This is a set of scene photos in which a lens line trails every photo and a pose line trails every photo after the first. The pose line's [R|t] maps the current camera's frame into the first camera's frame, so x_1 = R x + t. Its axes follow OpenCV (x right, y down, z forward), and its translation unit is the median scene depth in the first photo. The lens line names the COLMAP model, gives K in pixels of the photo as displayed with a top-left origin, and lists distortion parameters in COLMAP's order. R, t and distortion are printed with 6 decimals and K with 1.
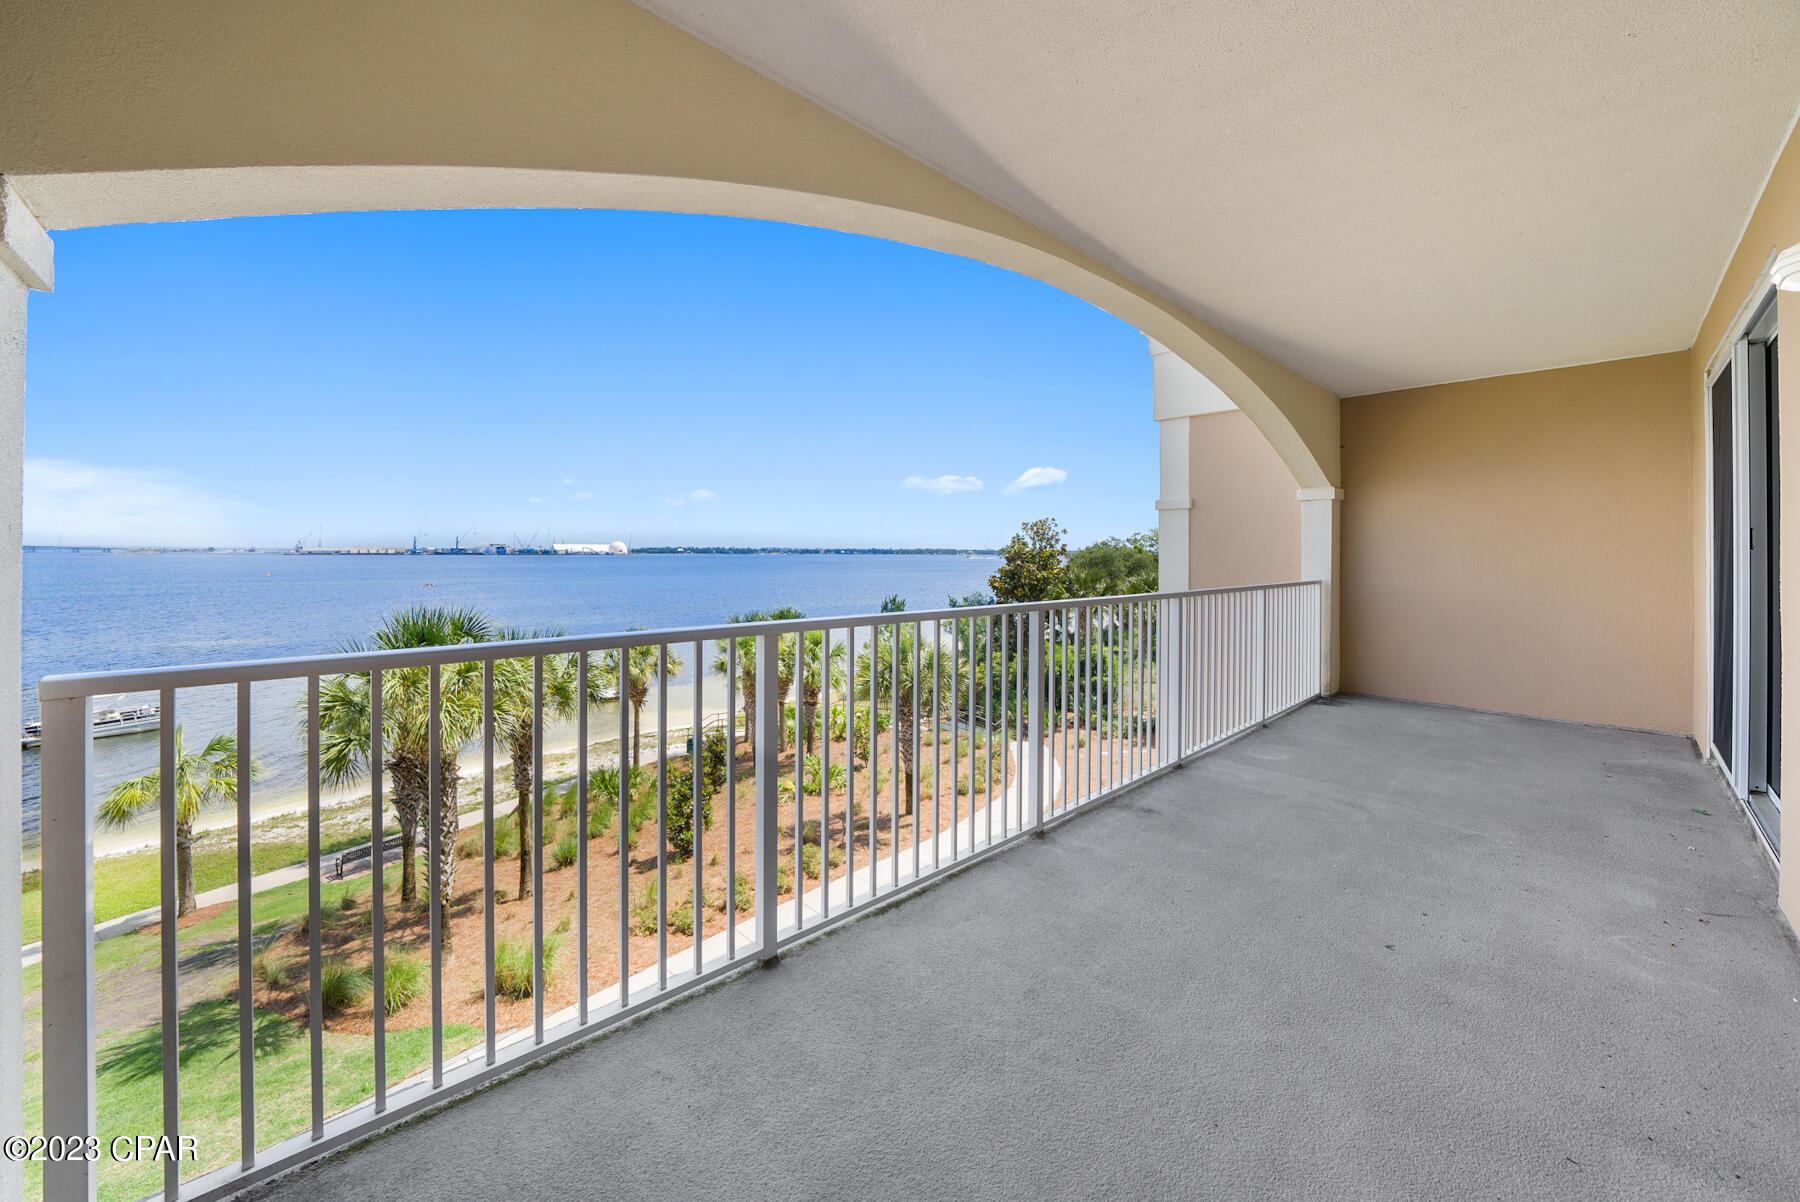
lens RADIAL K [[643.2, 0, 927.0], [0, 643.2, 553.7], [0, 0, 1]] dist [-0.017339, -0.000065]
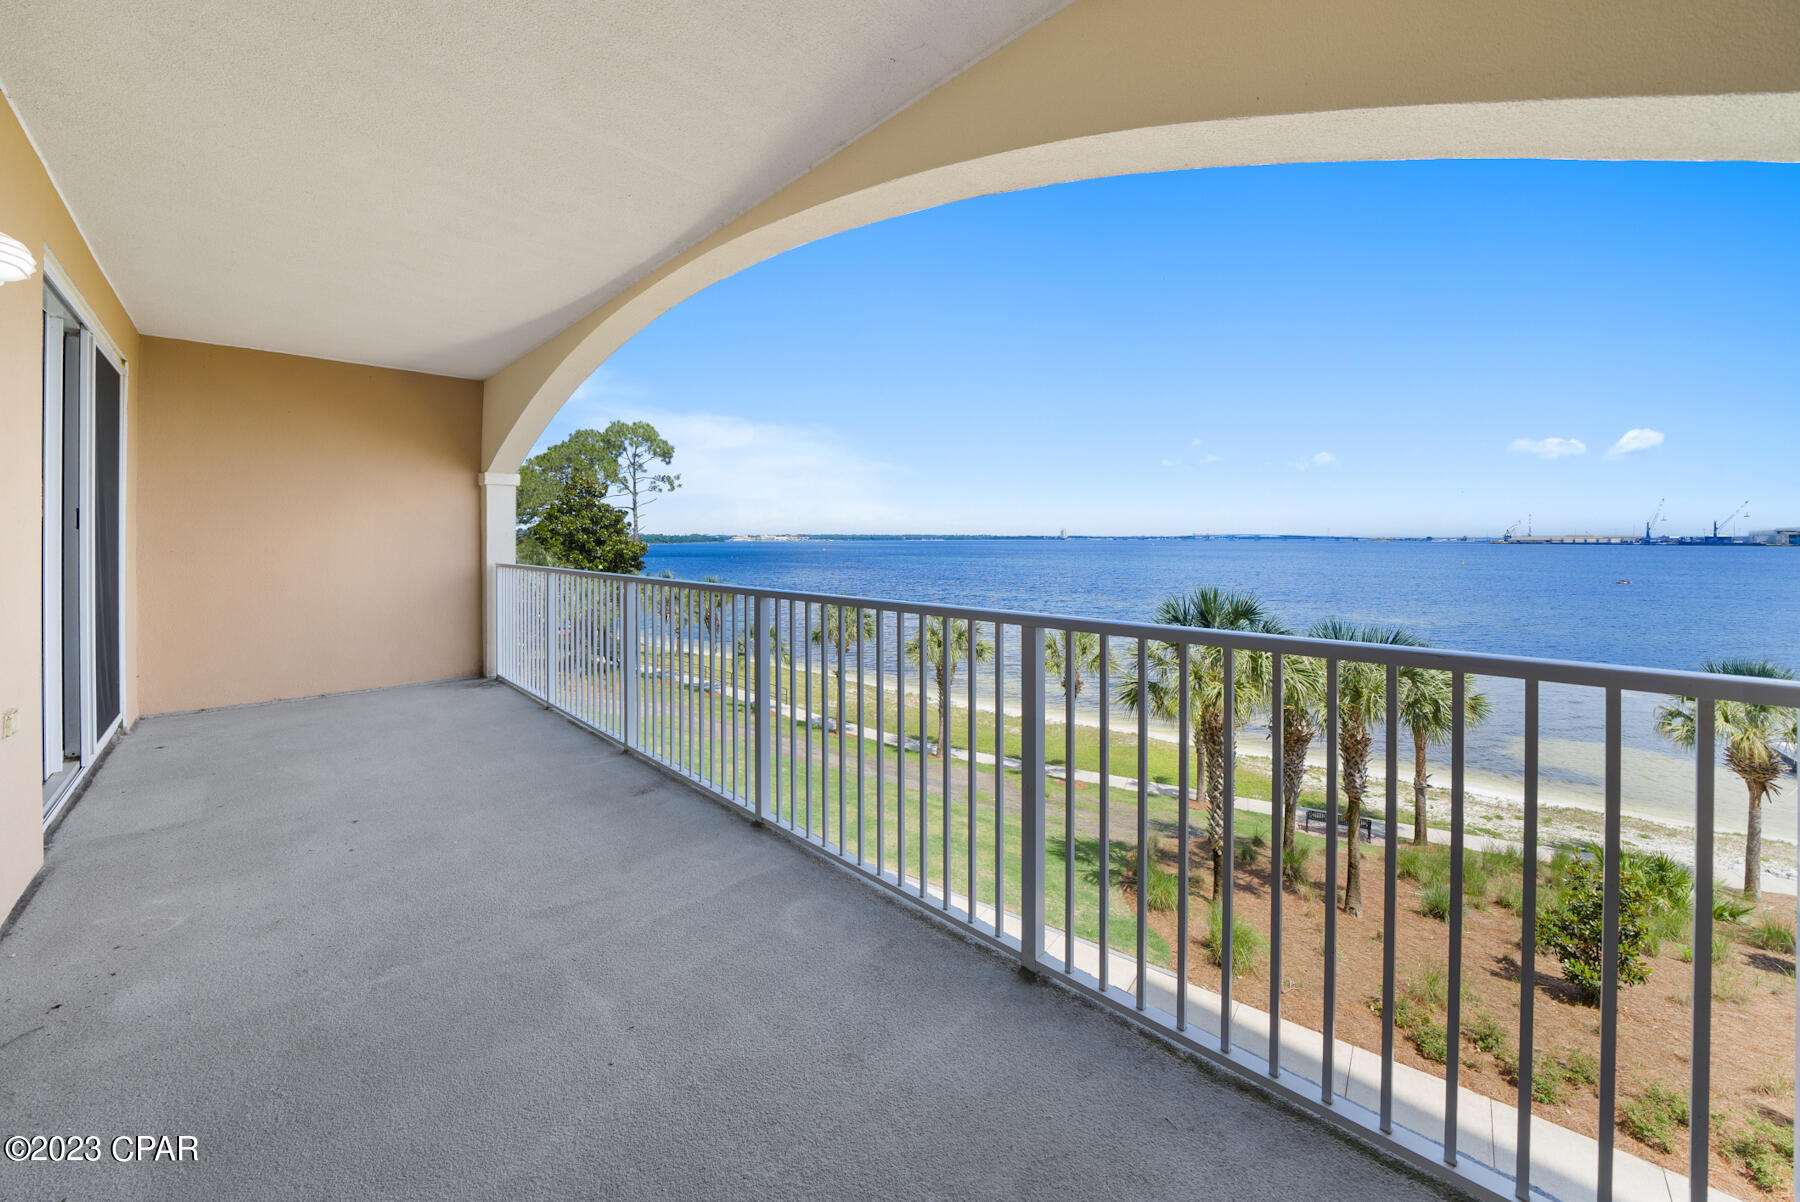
lens RADIAL K [[673.3, 0, 897.8], [0, 673.3, 545.0], [0, 0, 1]] dist [-0.006140, -0.000192]
pose [[0.016611, -0.000621, -0.999862, 0.388949], [0.002899, 0.999996, -0.000573, 0.002319], [0.999858, -0.002889, 0.016613, 0.378957]]
